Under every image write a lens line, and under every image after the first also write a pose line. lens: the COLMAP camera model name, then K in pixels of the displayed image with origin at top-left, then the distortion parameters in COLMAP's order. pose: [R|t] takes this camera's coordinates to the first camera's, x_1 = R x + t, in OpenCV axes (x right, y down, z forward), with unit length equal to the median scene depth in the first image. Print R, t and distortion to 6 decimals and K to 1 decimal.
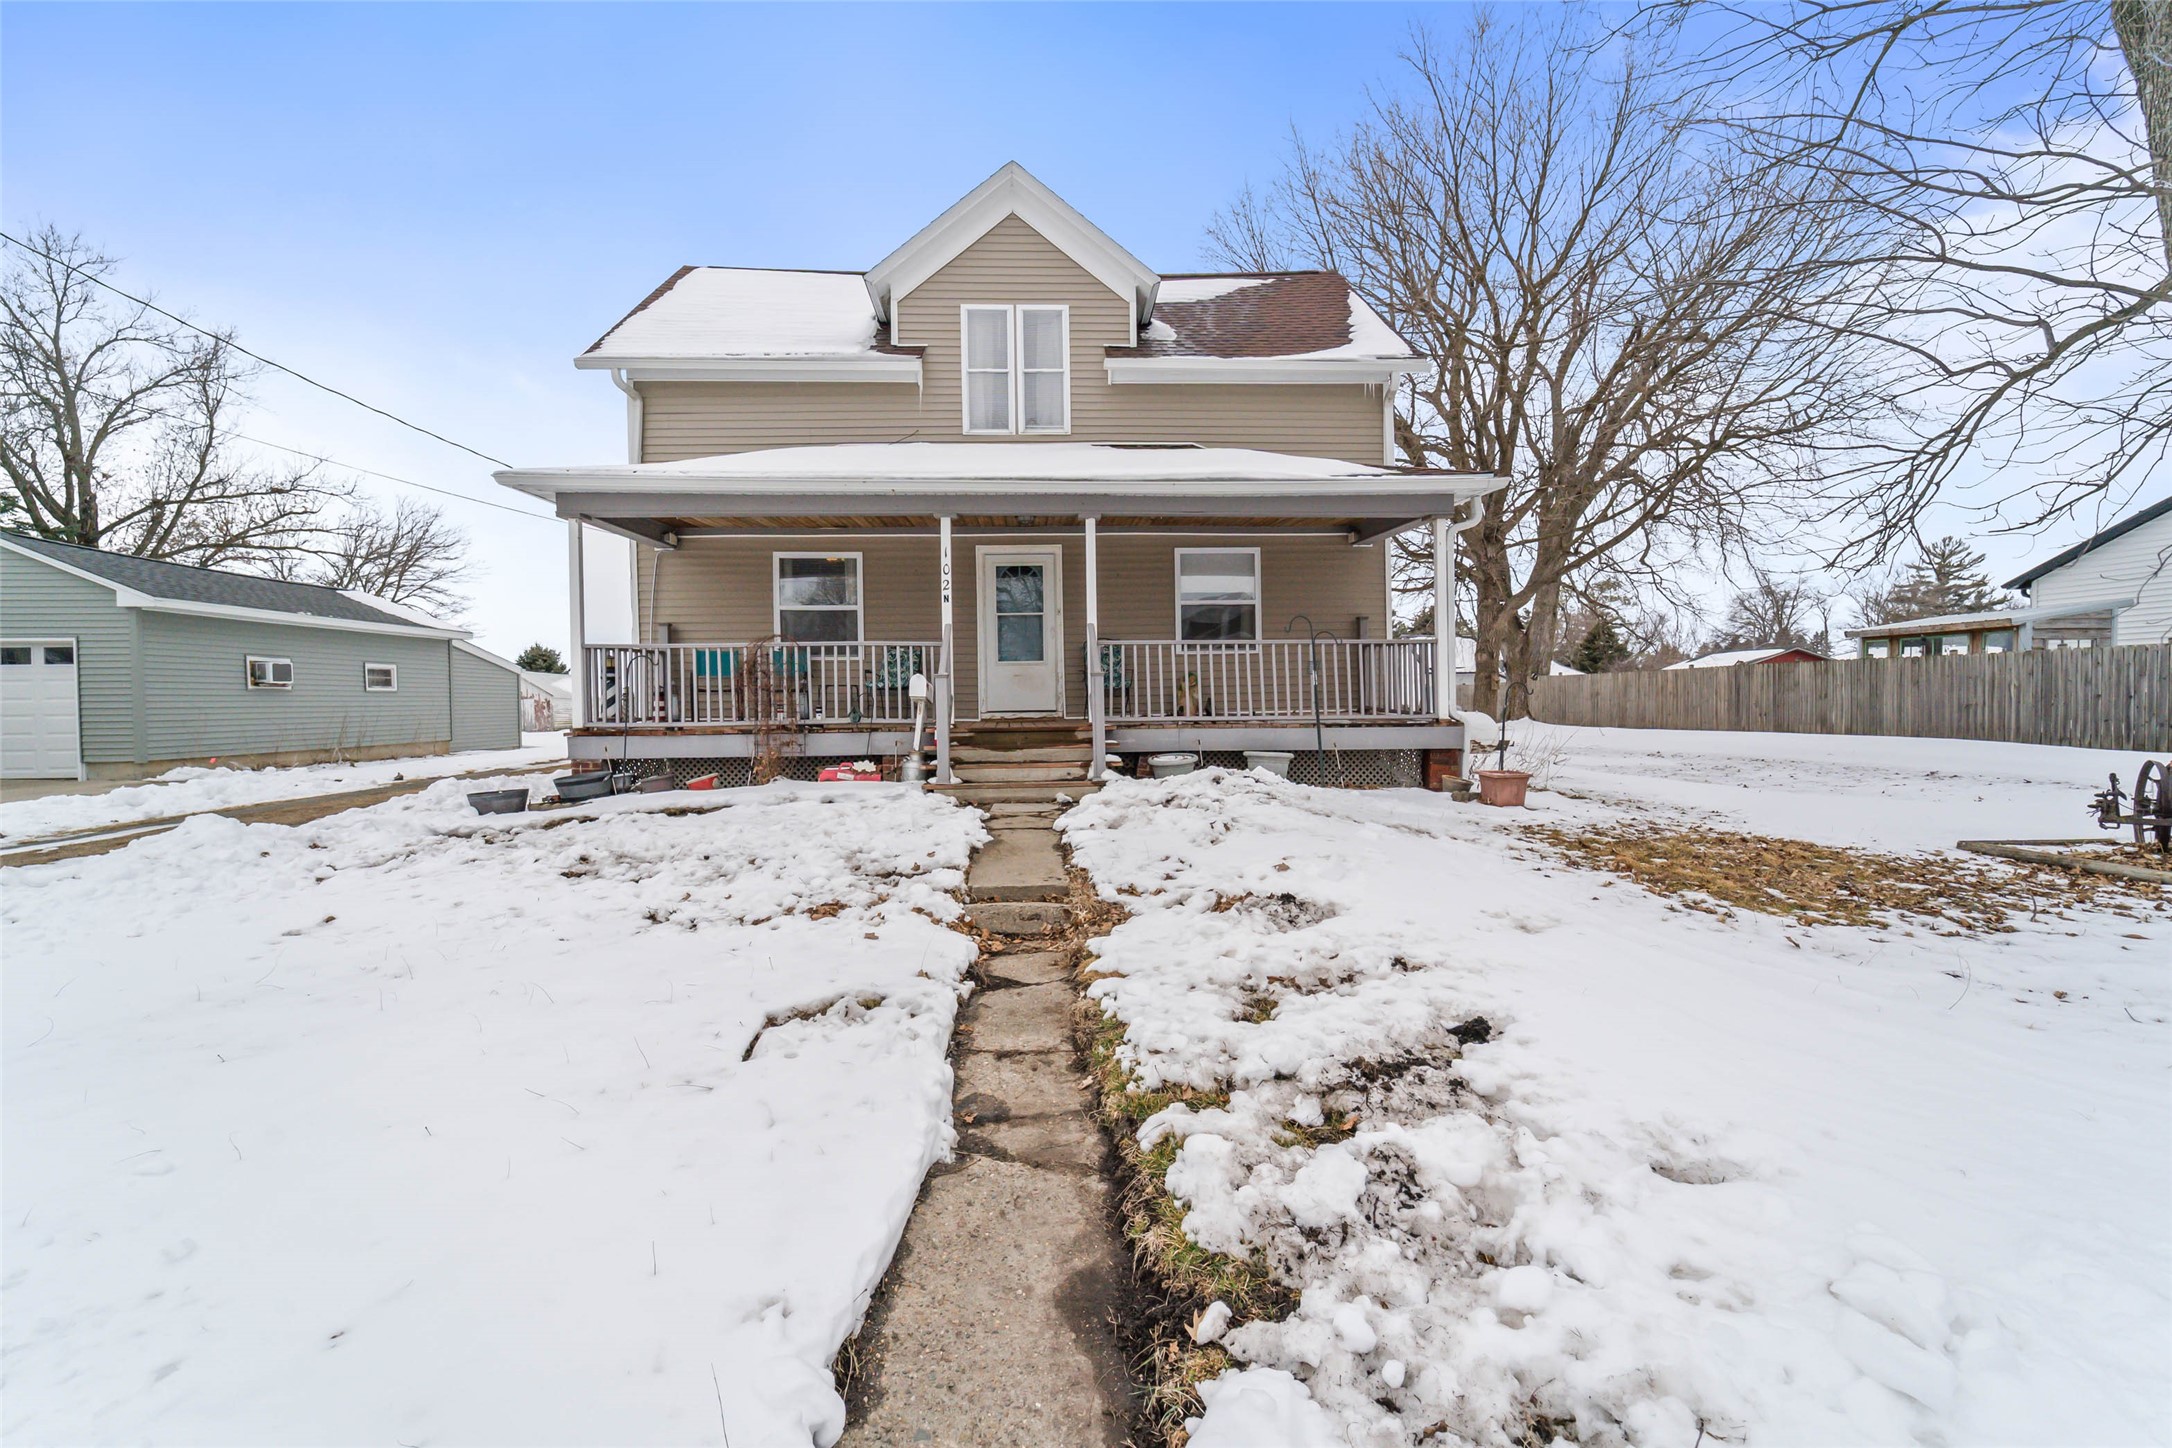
lens RADIAL K [[862.9, 0, 1081.9], [0, 862.9, 714.3], [0, 0, 1]] dist [-0.003149, -0.001890]
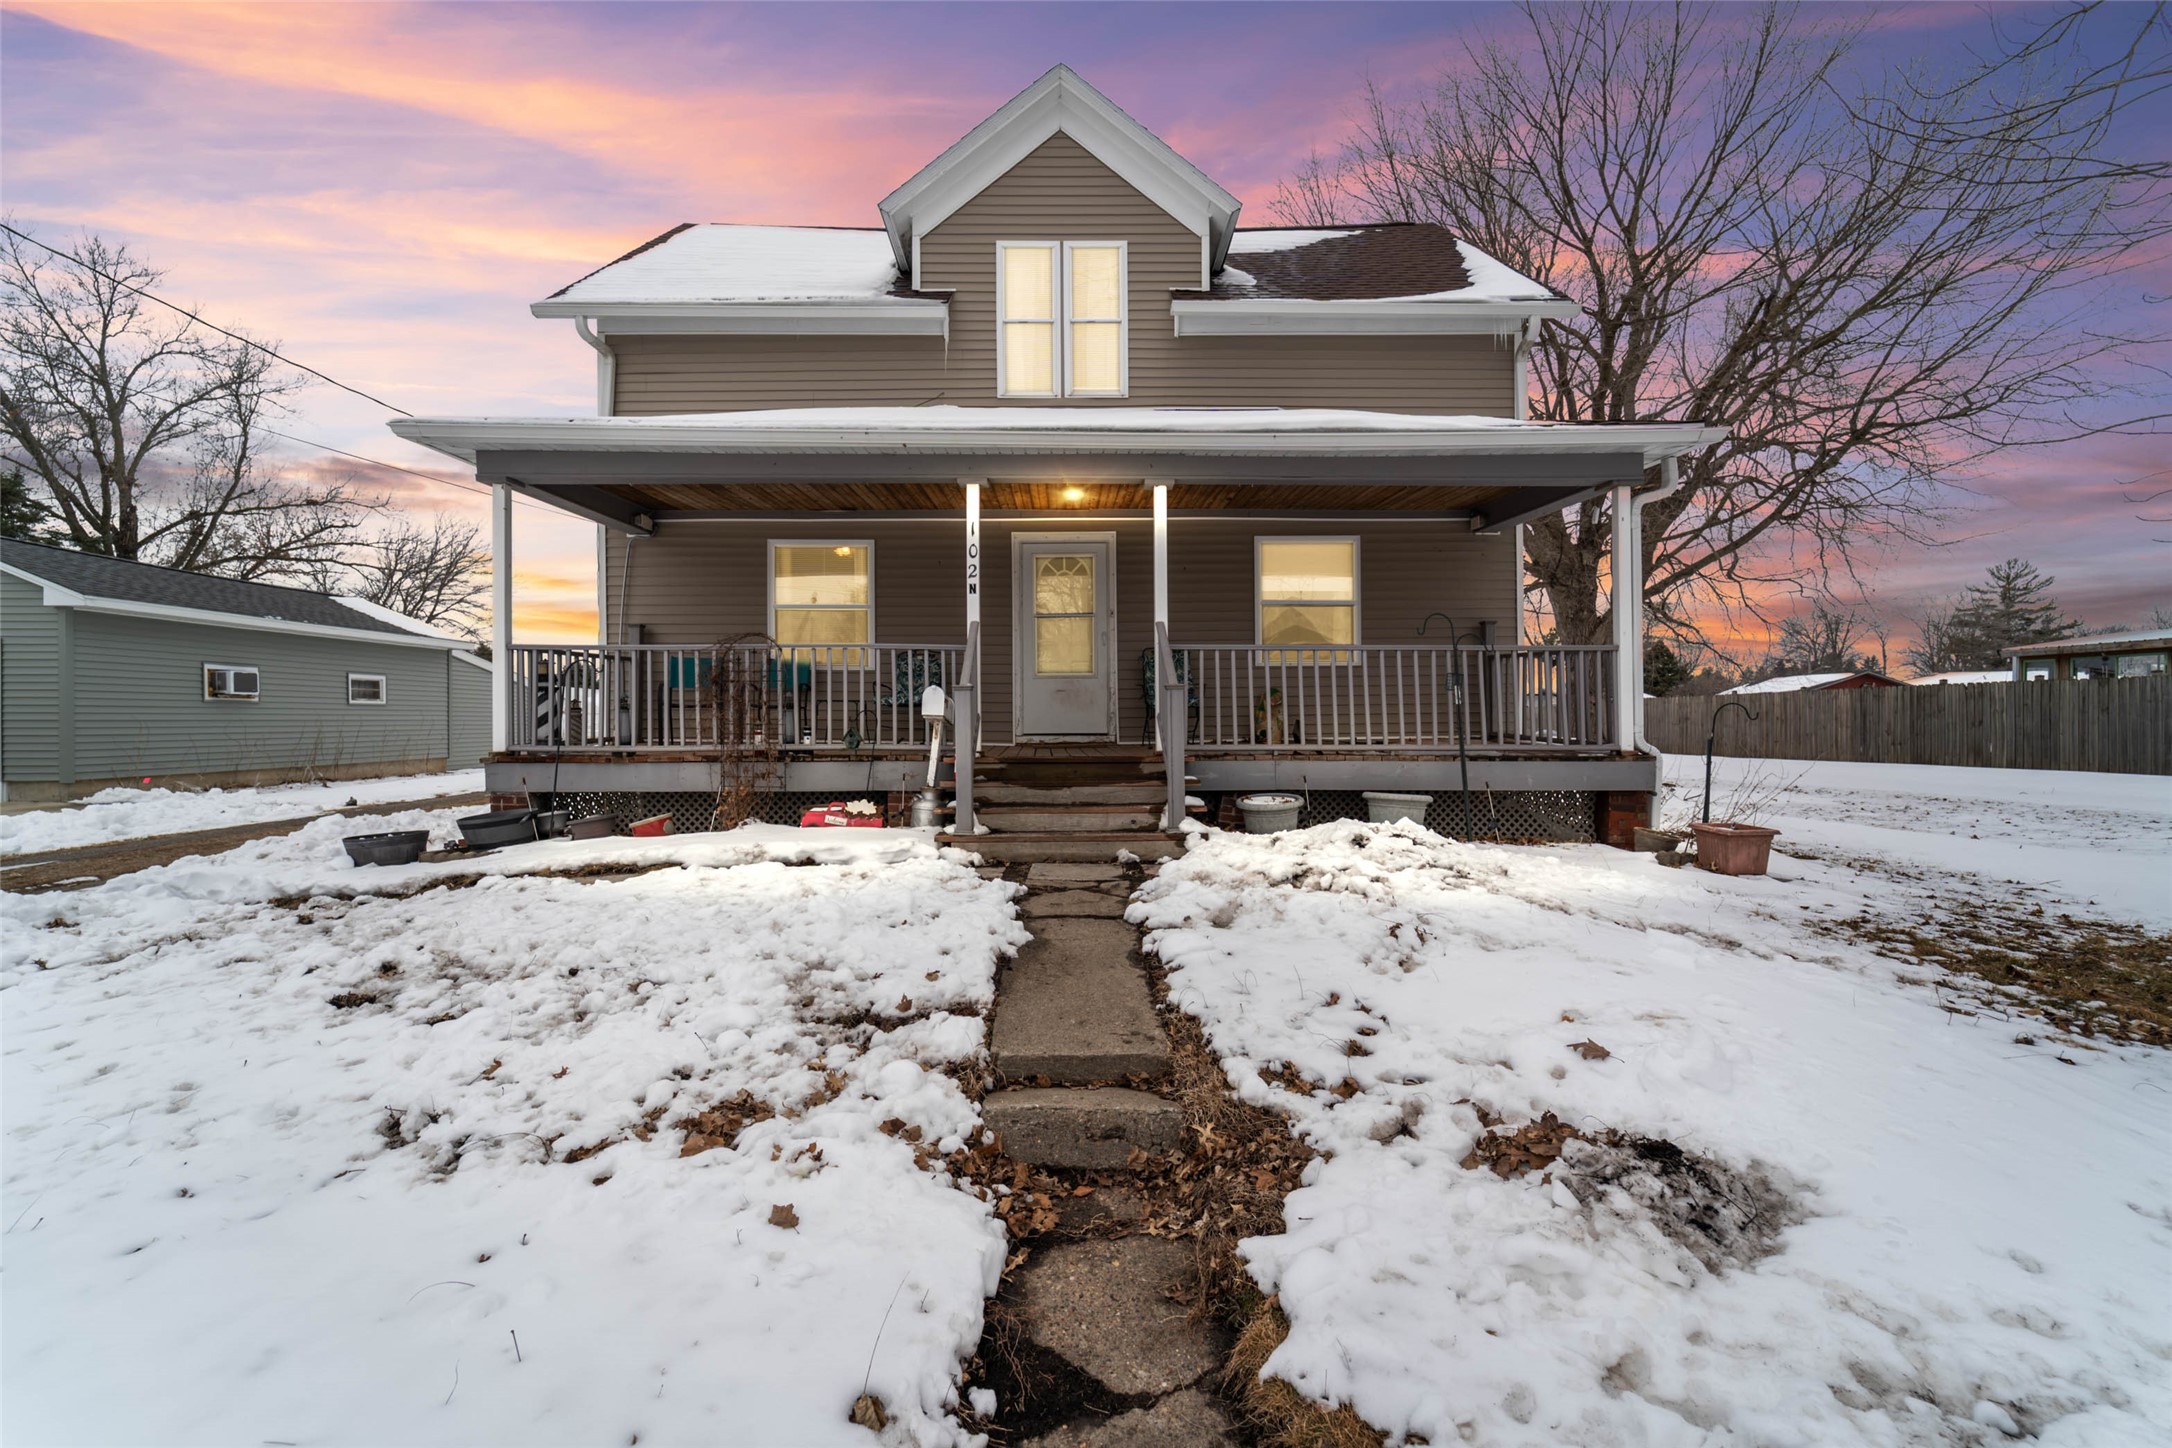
lens RADIAL K [[862.9, 0, 1087.6], [0, 862.9, 724.5], [0, 0, 1]] dist [-0.003149, -0.001890]
pose [[0.999413, 0.009020, -0.033051, -0.022391], [-0.009388, 0.999895, -0.011013, -0.004184], [0.032949, 0.011316, 0.999393, 0.188114]]
